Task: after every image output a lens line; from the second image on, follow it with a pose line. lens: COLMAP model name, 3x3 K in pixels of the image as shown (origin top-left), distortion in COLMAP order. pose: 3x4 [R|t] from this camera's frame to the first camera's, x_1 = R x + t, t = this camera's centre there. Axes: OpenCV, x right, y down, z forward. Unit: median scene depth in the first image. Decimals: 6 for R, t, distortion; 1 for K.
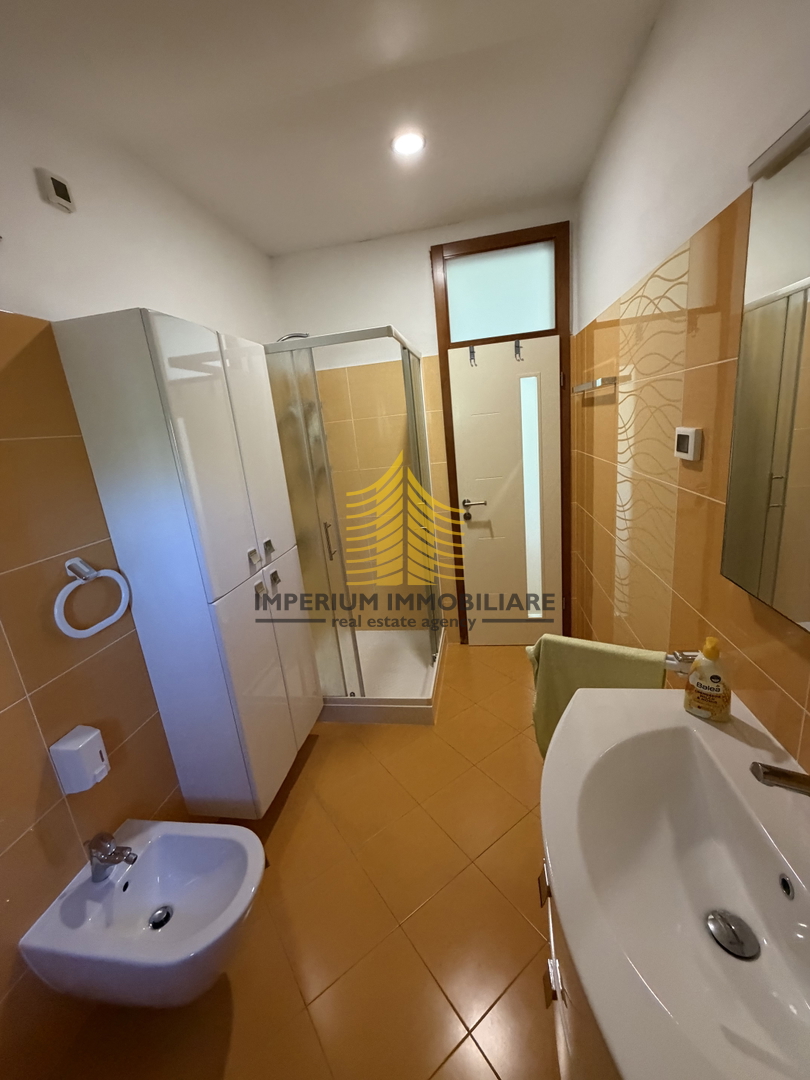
lens RADIAL K [[433.9, 0, 405.1], [0, 433.9, 537.3], [0, 0, 1]] dist [-0.000468, 0.000019]
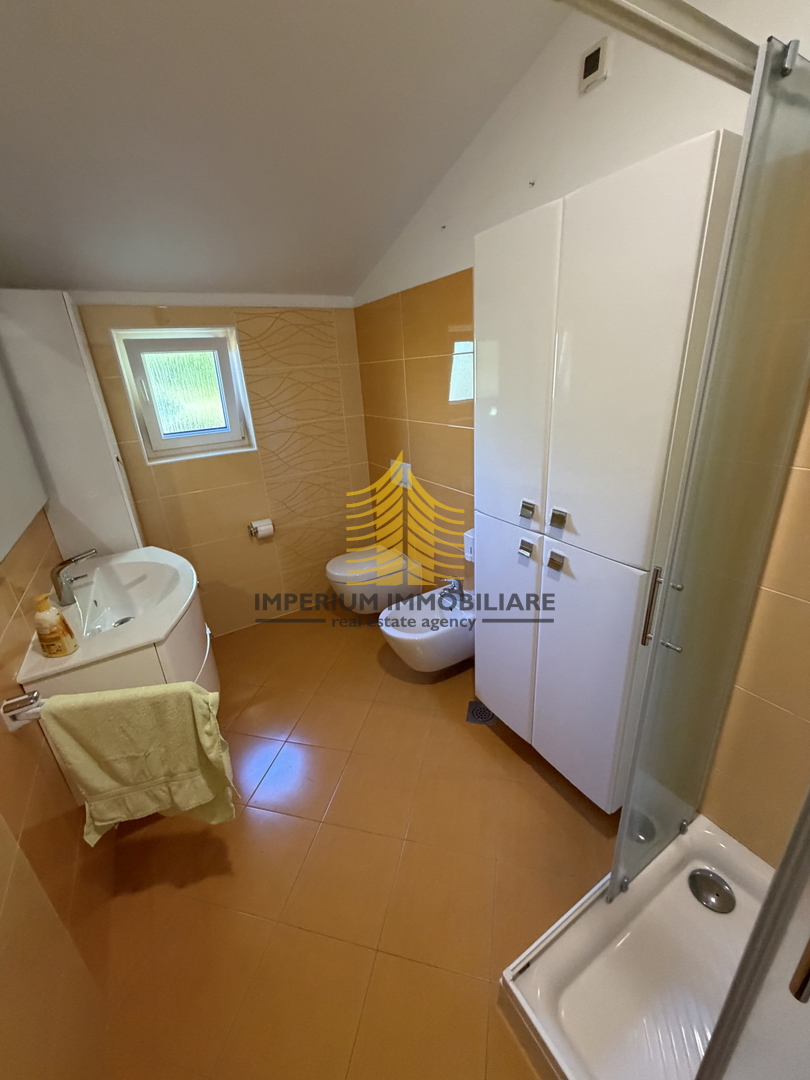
lens RADIAL K [[433.9, 0, 405.7], [0, 433.9, 537.8], [0, 0, 1]] dist [-0.000468, 0.000019]
pose [[-0.751914, 0.363589, -0.549935, 0.289067], [-0.036773, 0.809739, 0.585637, -0.370472], [0.658234, 0.460572, -0.595484, 1.291962]]
